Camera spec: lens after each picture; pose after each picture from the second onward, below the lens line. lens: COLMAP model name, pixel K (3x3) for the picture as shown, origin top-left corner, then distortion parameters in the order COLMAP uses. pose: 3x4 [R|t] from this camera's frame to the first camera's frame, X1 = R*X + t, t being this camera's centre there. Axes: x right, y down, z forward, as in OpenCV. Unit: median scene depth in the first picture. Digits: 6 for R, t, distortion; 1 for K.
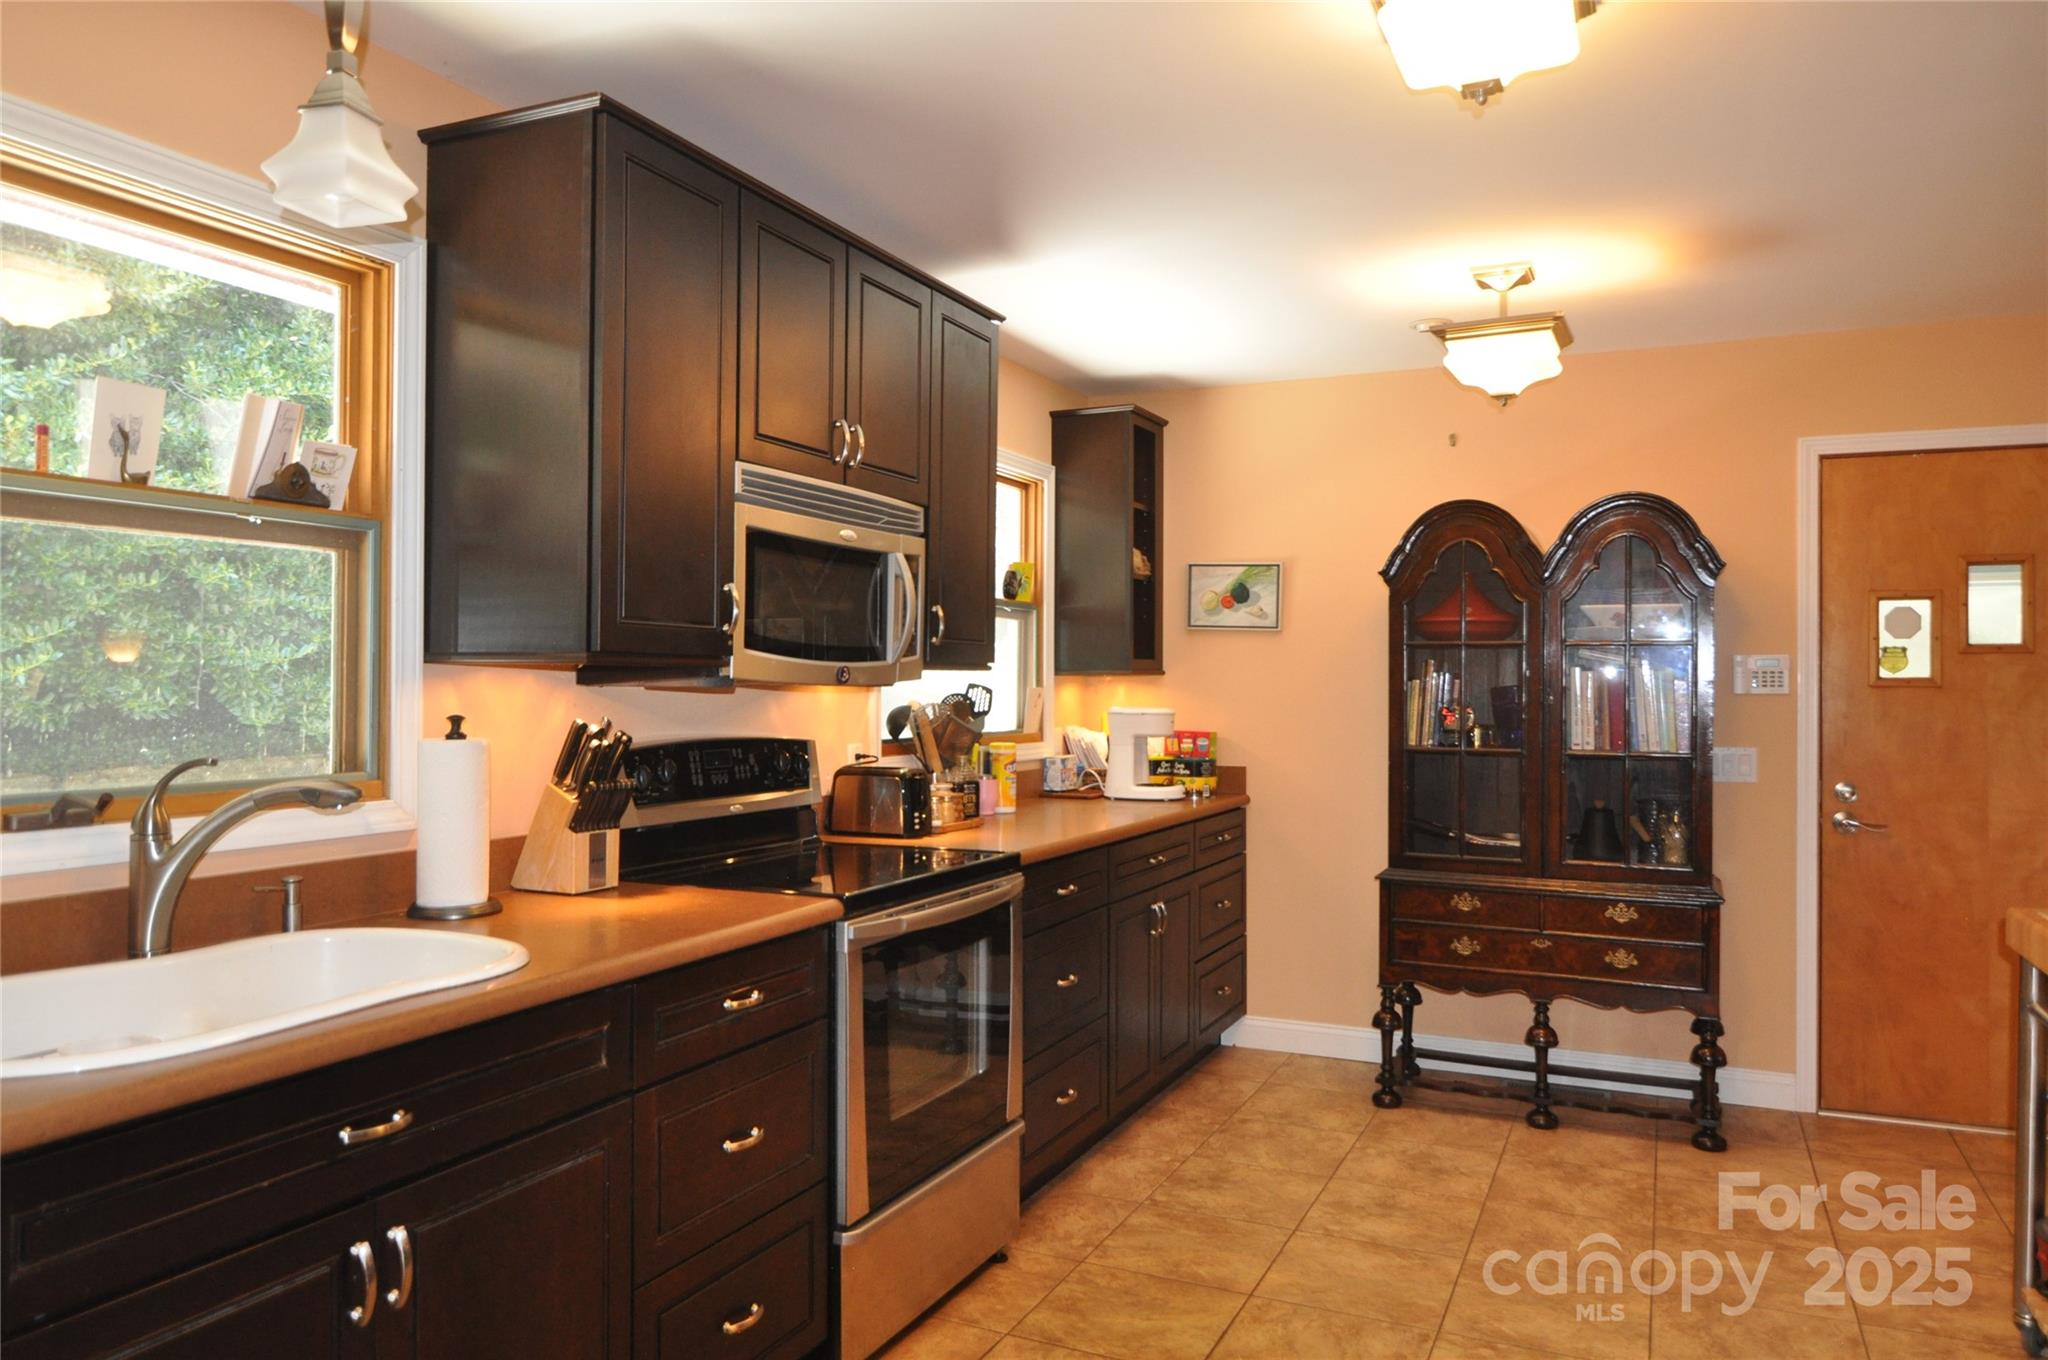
lens RADIAL K [[1392.8, 0, 1024.0], [0, 1392.8, 680.0], [0, 0, 1]] dist [0.003271, -0.018887]
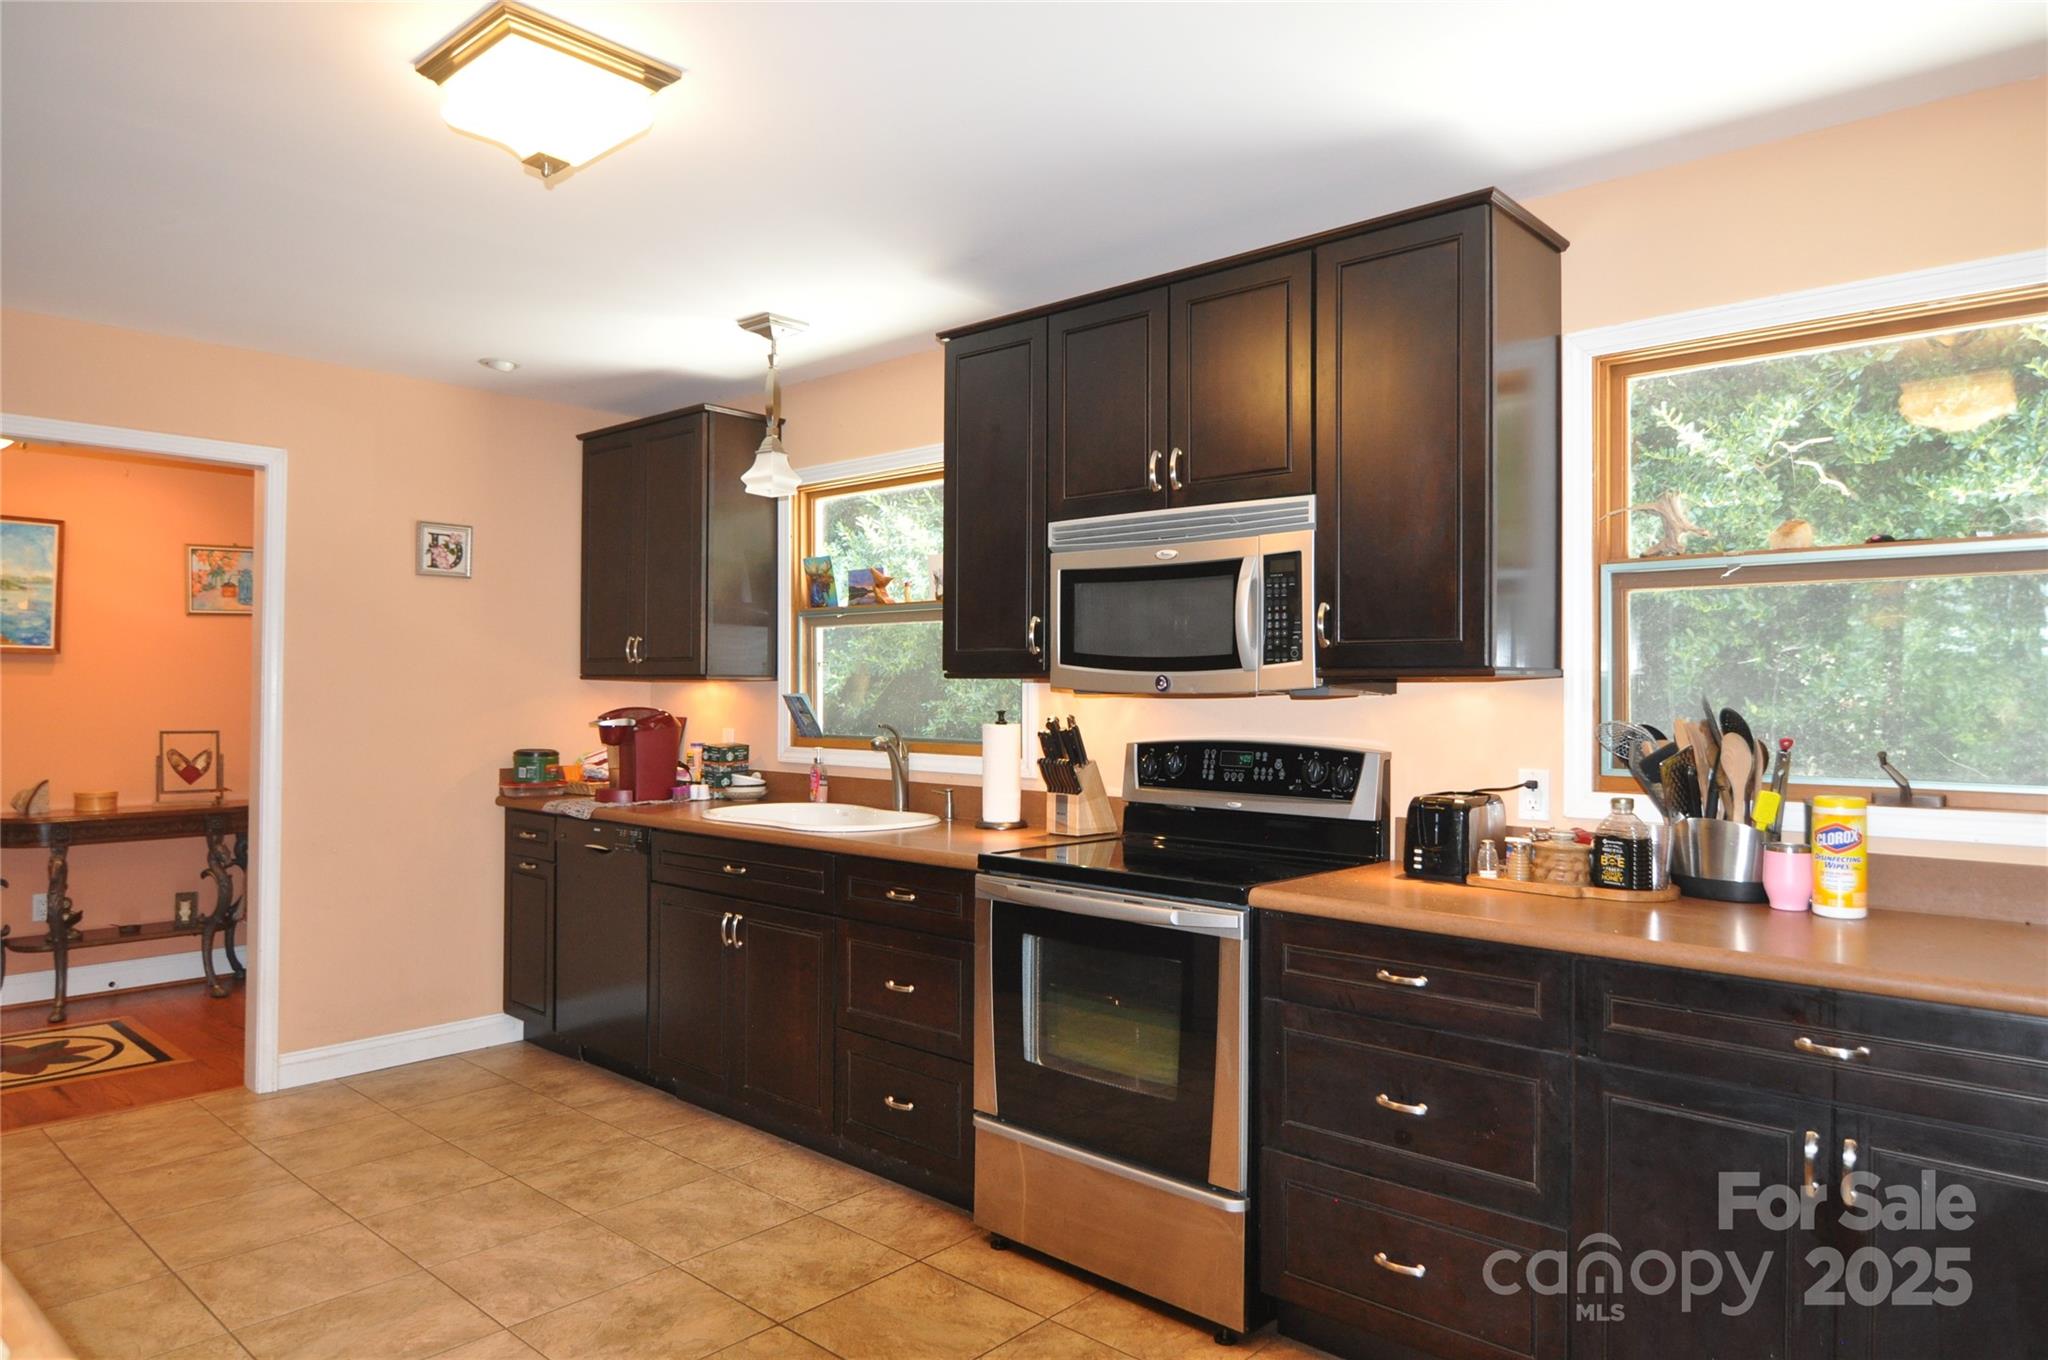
lens RADIAL K [[1293.8, 0, 1024.0], [0, 1293.8, 680.0], [0, 0, 1]] dist [-0.002933, -0.005577]
pose [[-0.302552, -0.014208, -0.953027, 0.682847], [-0.004334, 0.999899, -0.013531, 0.006264], [0.953123, 0.000036, -0.302583, 0.950735]]
